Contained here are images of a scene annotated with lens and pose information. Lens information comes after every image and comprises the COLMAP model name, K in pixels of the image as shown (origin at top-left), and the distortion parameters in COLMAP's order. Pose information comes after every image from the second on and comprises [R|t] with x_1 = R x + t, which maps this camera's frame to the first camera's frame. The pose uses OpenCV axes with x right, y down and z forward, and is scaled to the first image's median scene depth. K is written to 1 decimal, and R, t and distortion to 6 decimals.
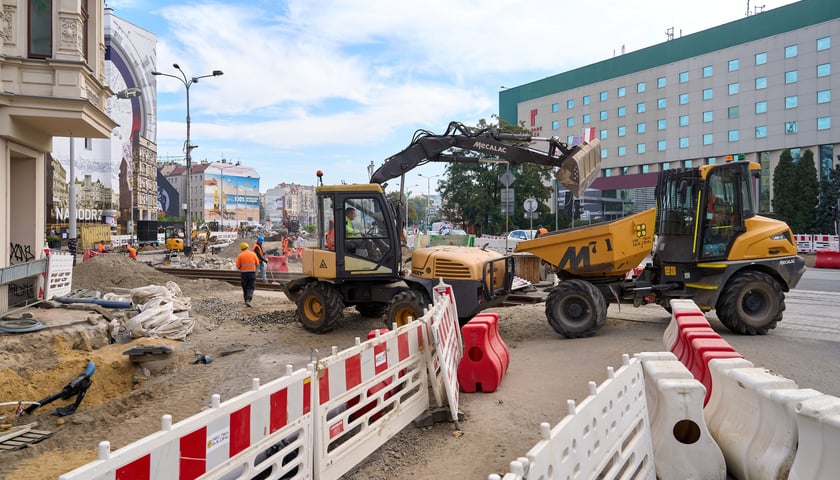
lens RADIAL K [[579.0, 0, 420.0], [0, 579.0, 240.0], [0, 0, 1]] dist [0.005115, 0.003547]
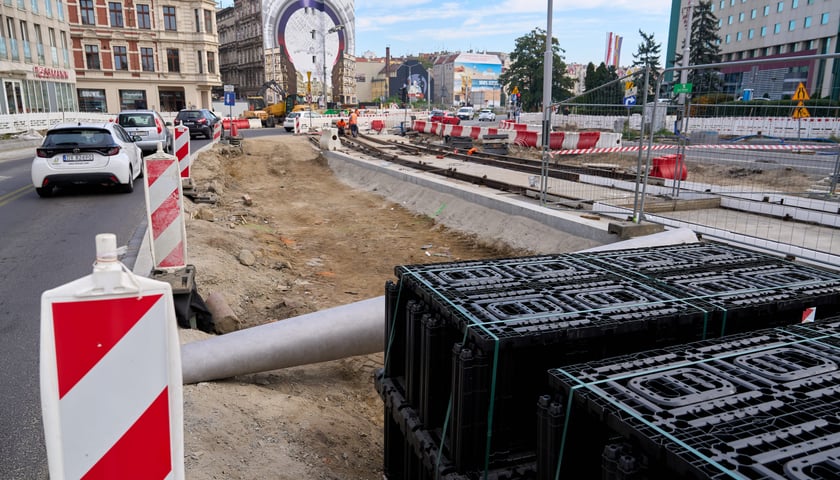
lens RADIAL K [[579.0, 0, 420.0], [0, 579.0, 240.0], [0, 0, 1]] dist [0.005115, 0.003547]
pose [[0.857272, 0.120696, -0.500517, 0.653632], [-0.016201, 0.977977, 0.208083, 0.005938], [0.514609, -0.170275, 0.840347, -0.447311]]
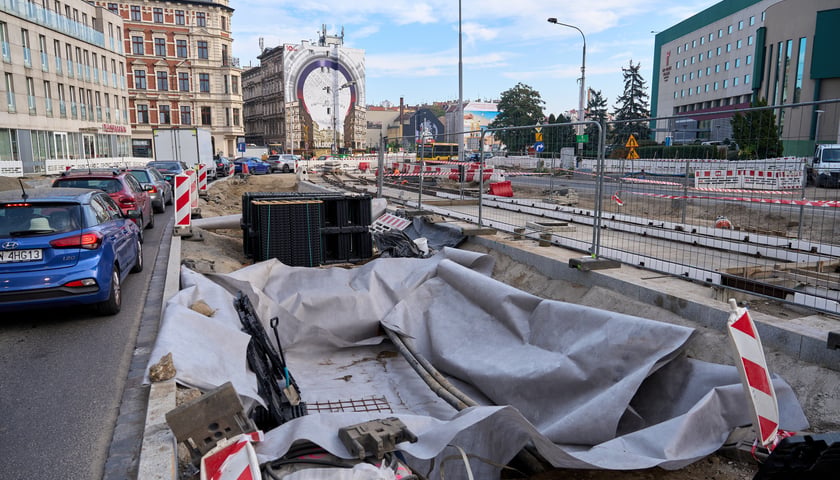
lens RADIAL K [[567.8, 0, 420.0], [0, 567.8, 240.0], [0, 0, 1]] dist [0.003947, 0.000849]
pose [[0.836087, 0.086451, -0.541742, 0.795699], [-0.012232, 0.990197, 0.139139, 0.006469], [0.548460, -0.109706, 0.828949, -0.545603]]
